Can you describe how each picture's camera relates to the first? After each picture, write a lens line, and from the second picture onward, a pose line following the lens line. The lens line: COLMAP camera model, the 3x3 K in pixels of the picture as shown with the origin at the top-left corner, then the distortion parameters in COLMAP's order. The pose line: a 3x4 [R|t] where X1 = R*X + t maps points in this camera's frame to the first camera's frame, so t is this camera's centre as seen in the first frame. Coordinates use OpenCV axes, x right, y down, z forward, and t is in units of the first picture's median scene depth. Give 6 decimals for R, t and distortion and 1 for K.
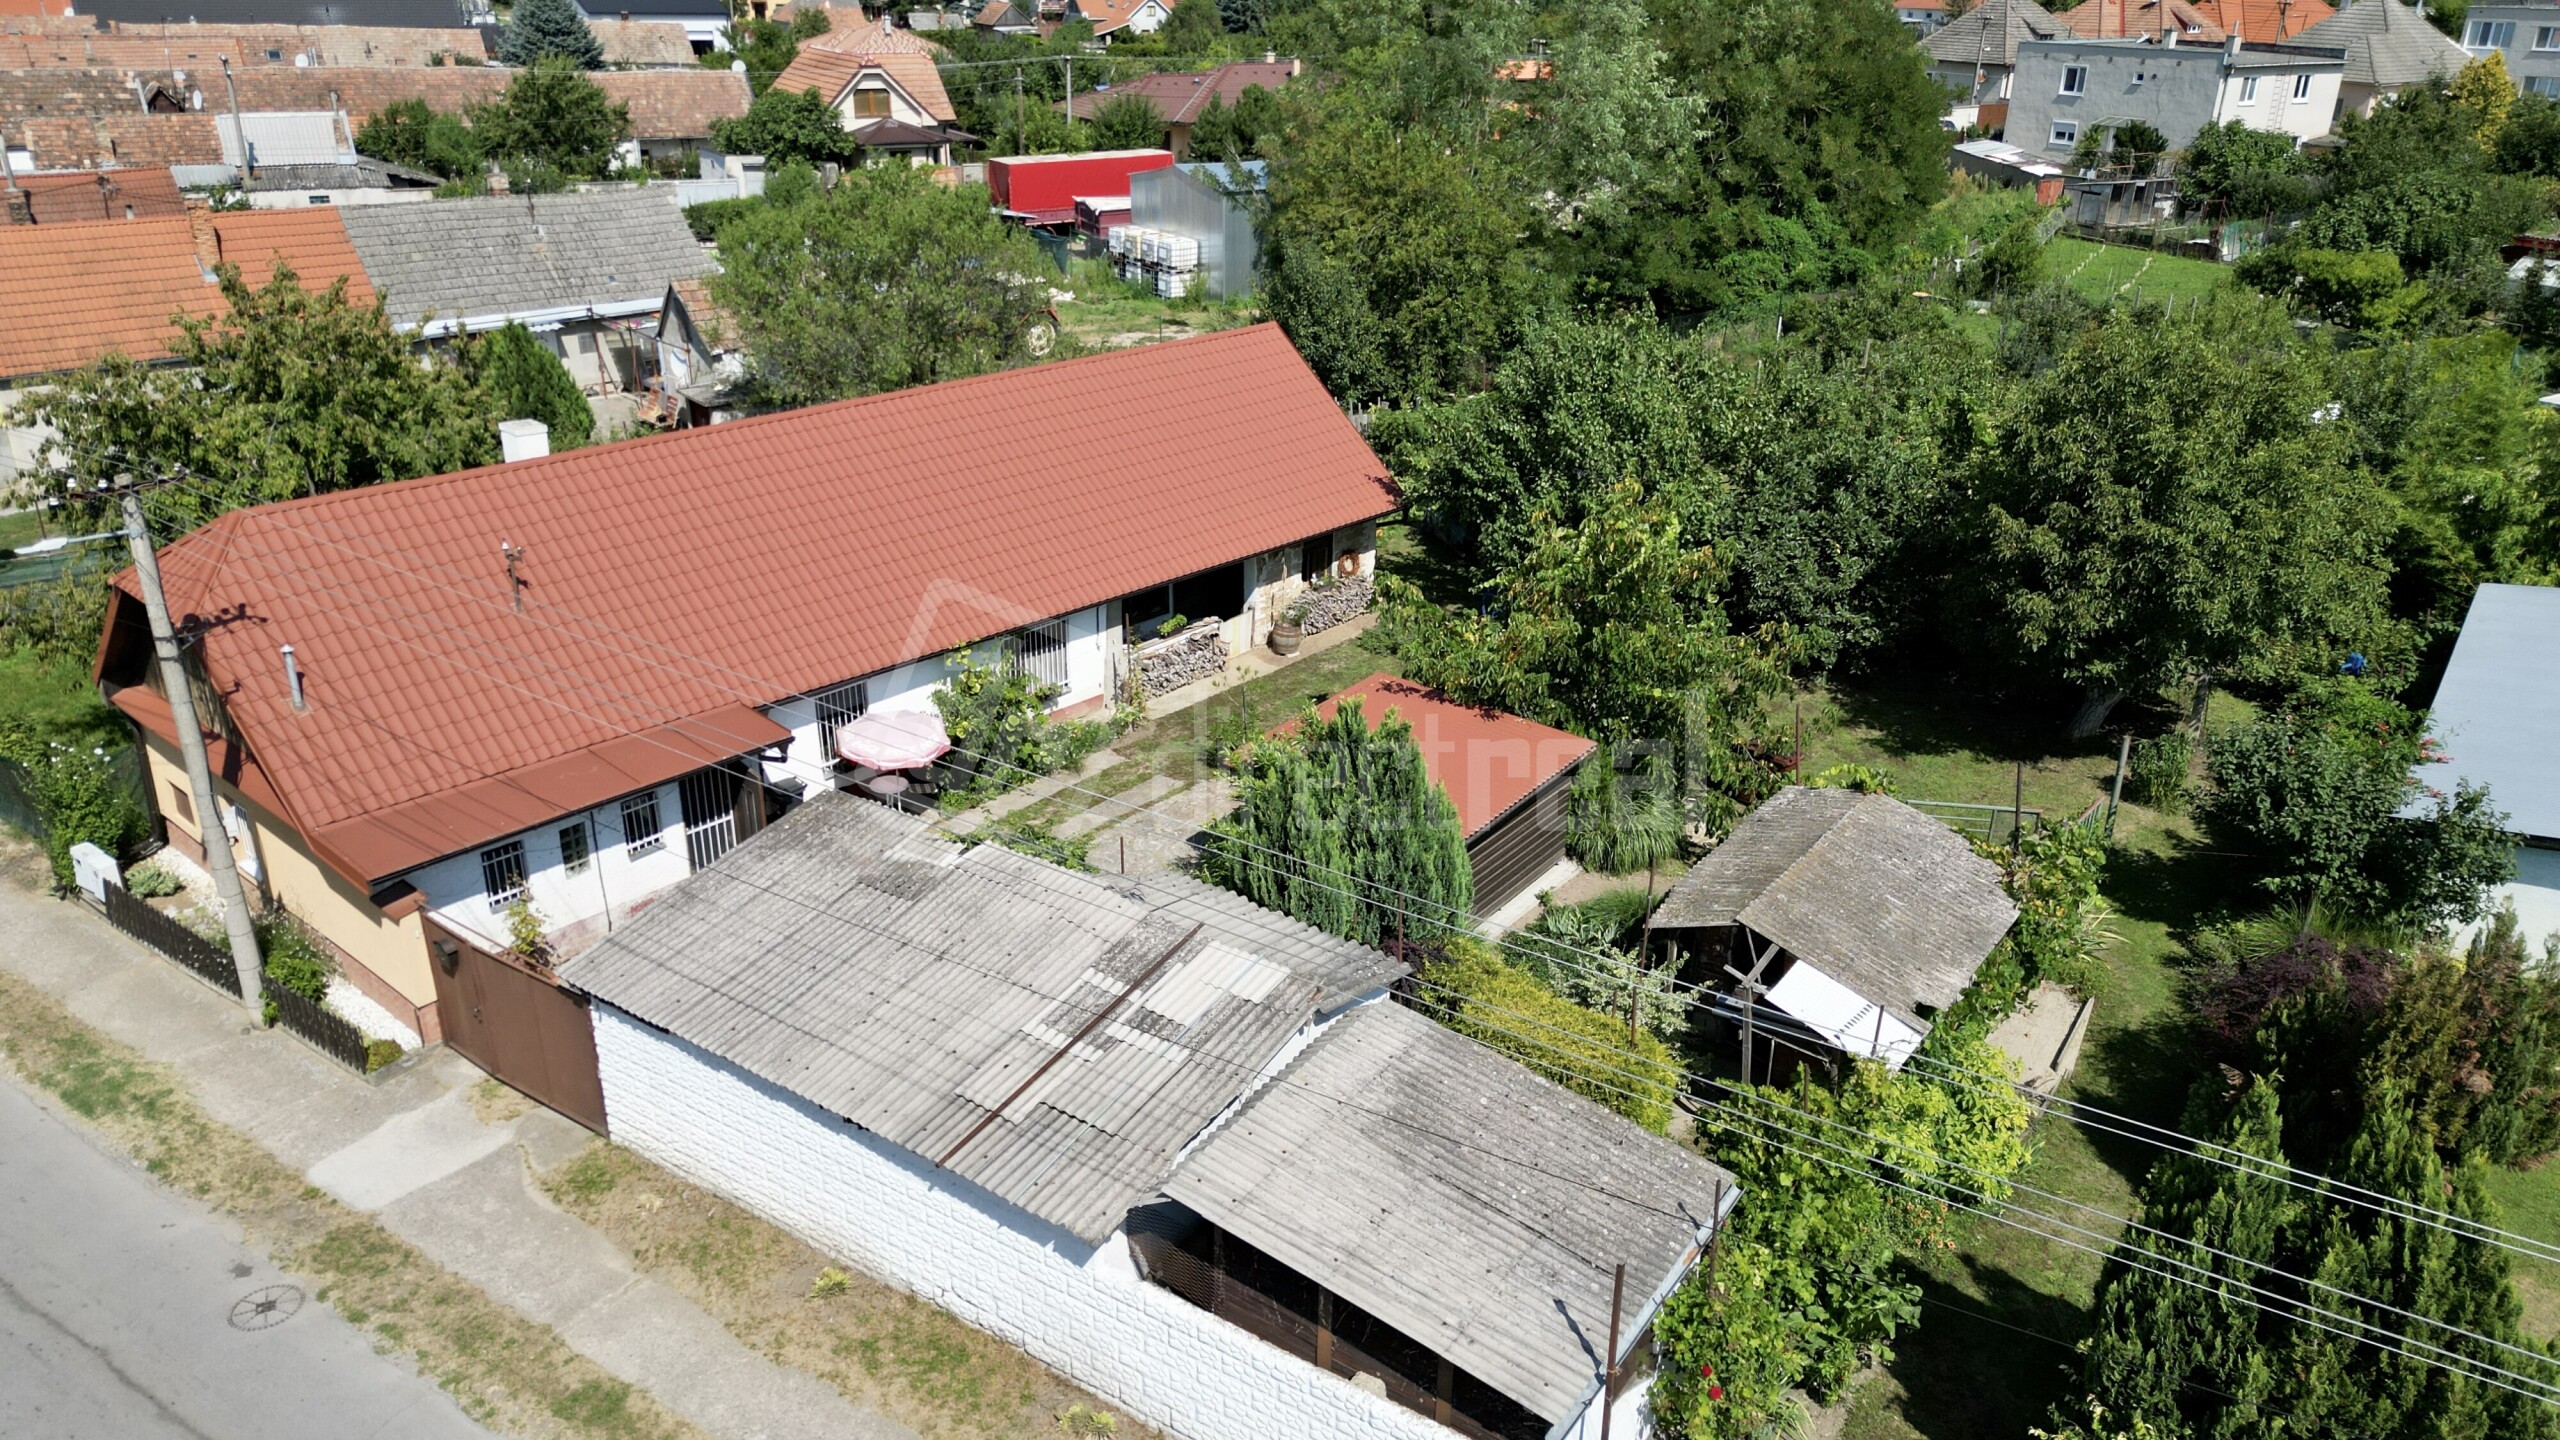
lens RADIAL K [[1770.2, 0, 1248.9], [0, 1770.2, 717.9], [0, 0, 1]] dist [0.053698, -0.052616]
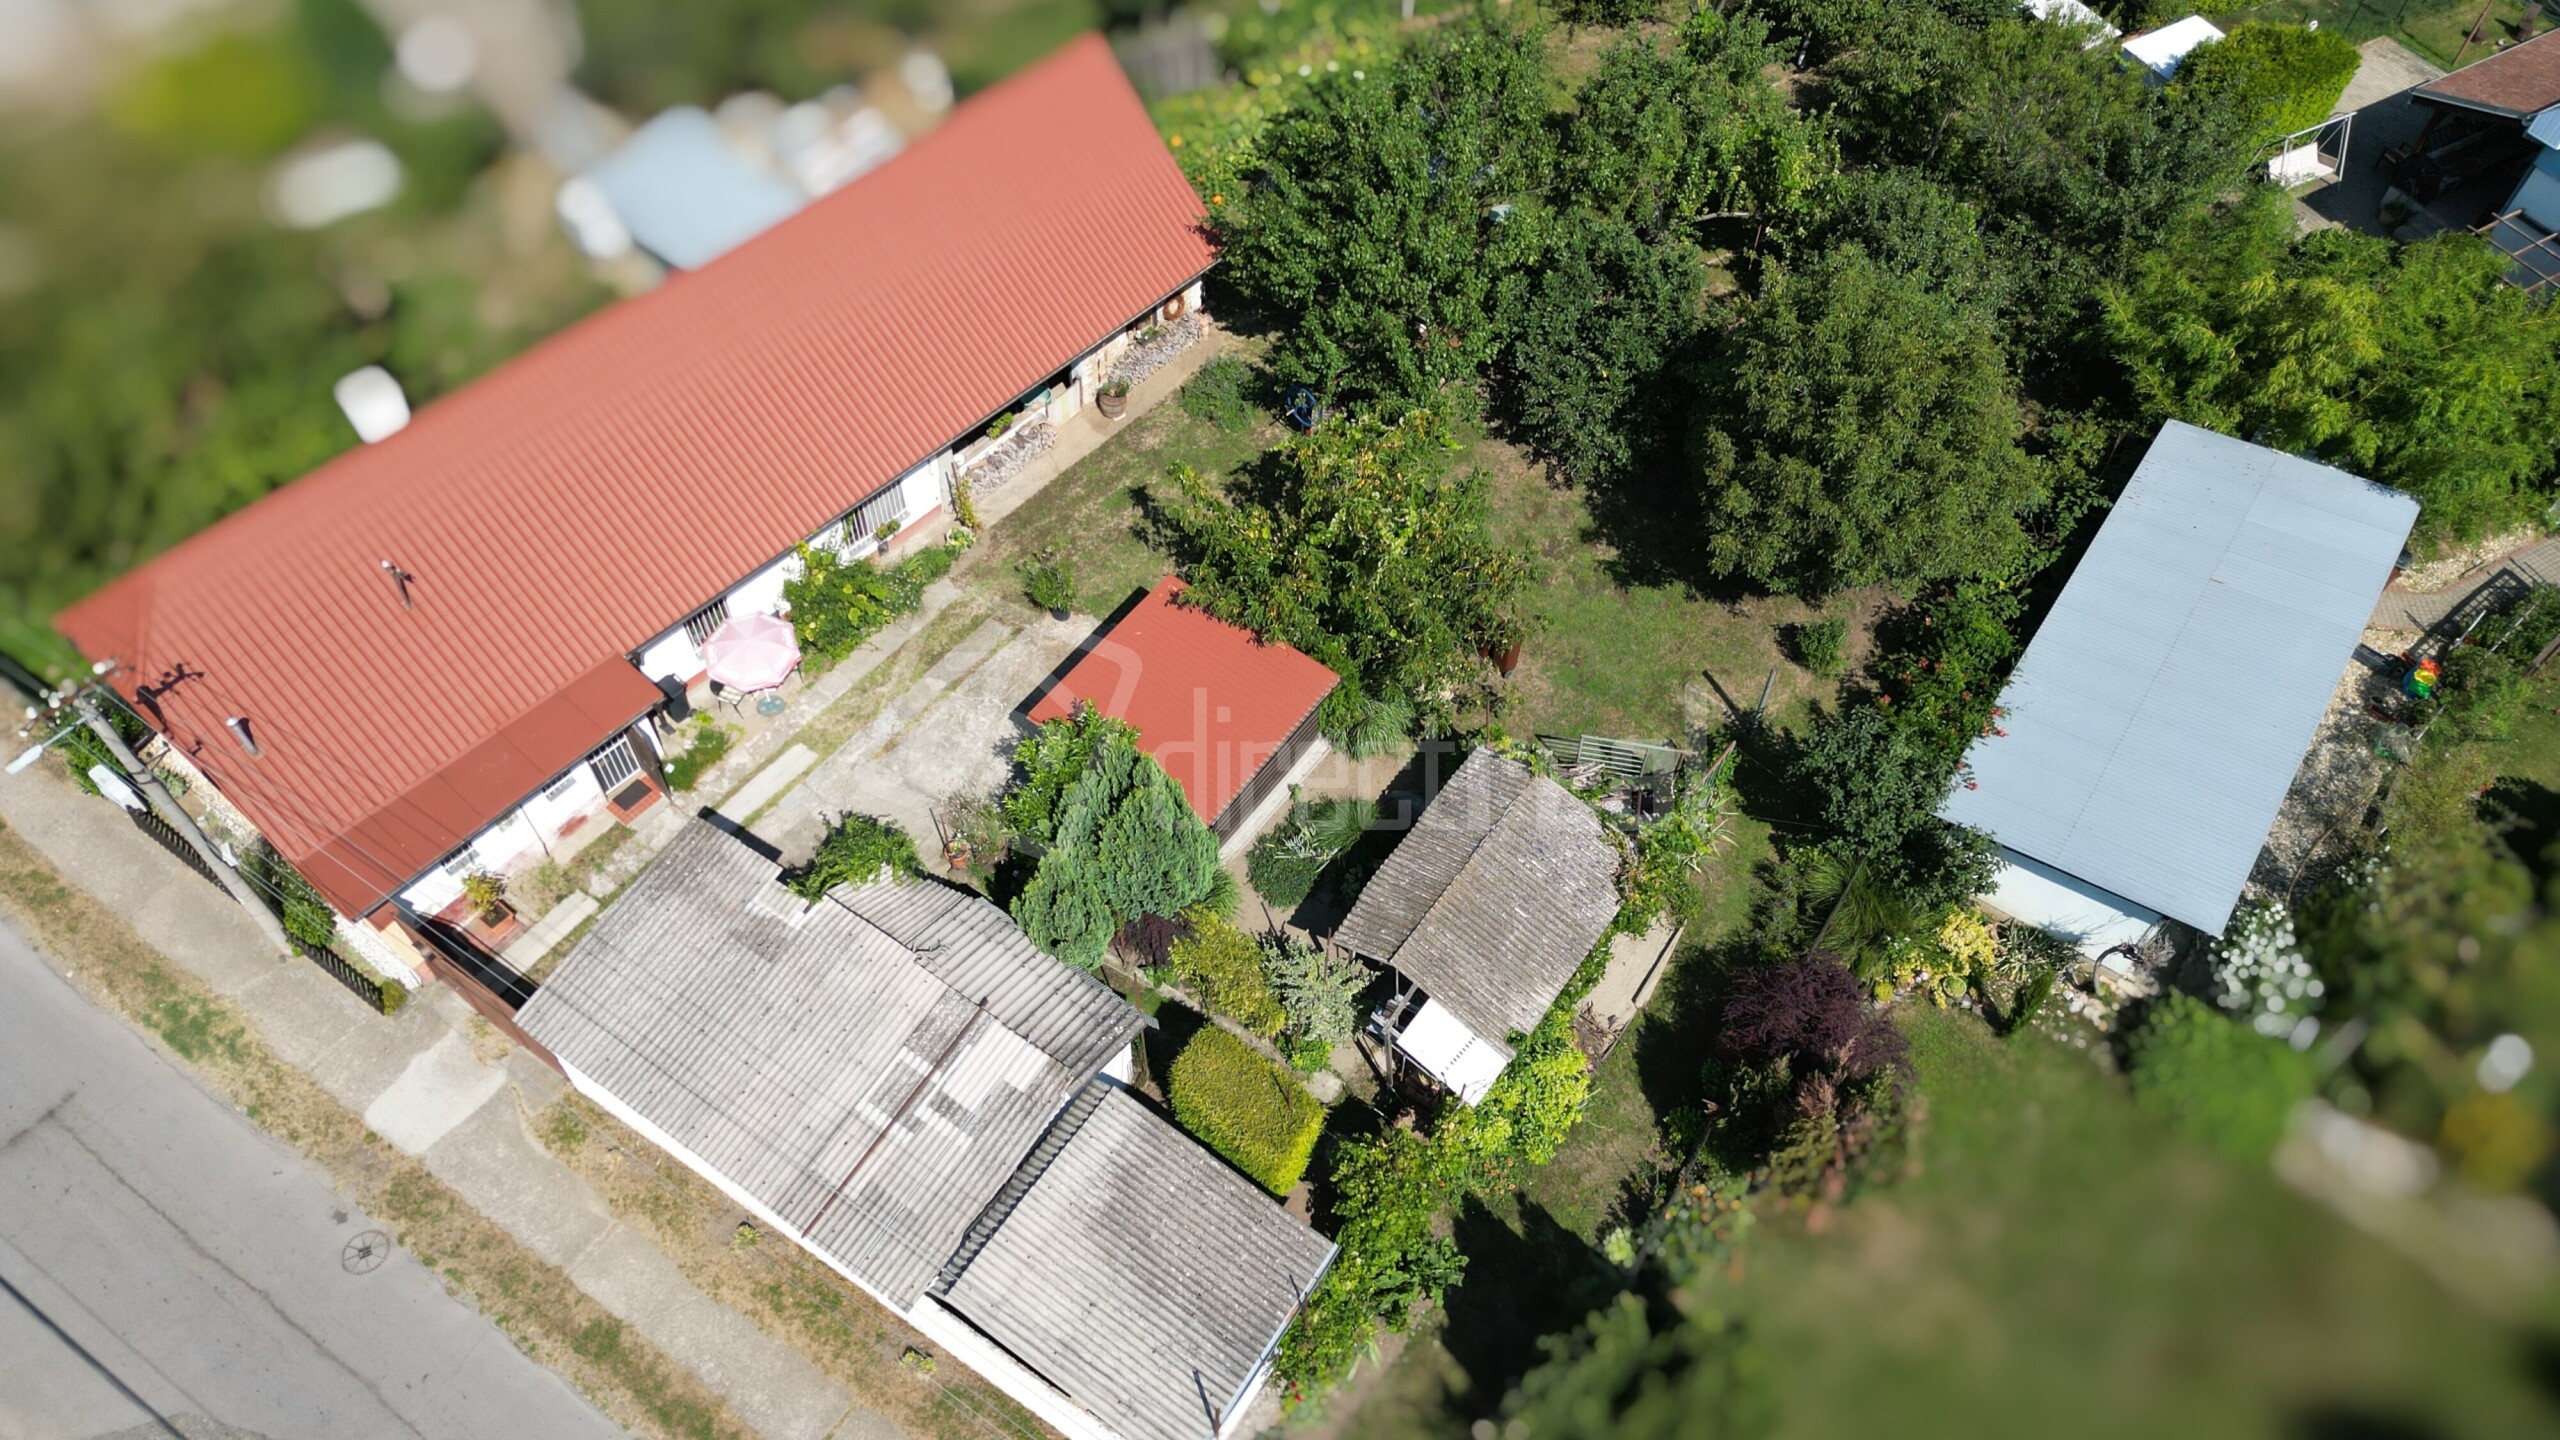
lens RADIAL K [[1749.6, 0, 1239.9], [0, 1749.6, 720.0], [0, 0, 1]] dist [0.062729, -0.068435]
pose [[0.999878, -0.013785, 0.007385, 0.164490], [0.008359, 0.870227, 0.492579, -0.748943], [-0.013216, -0.492457, 0.870236, -0.064389]]
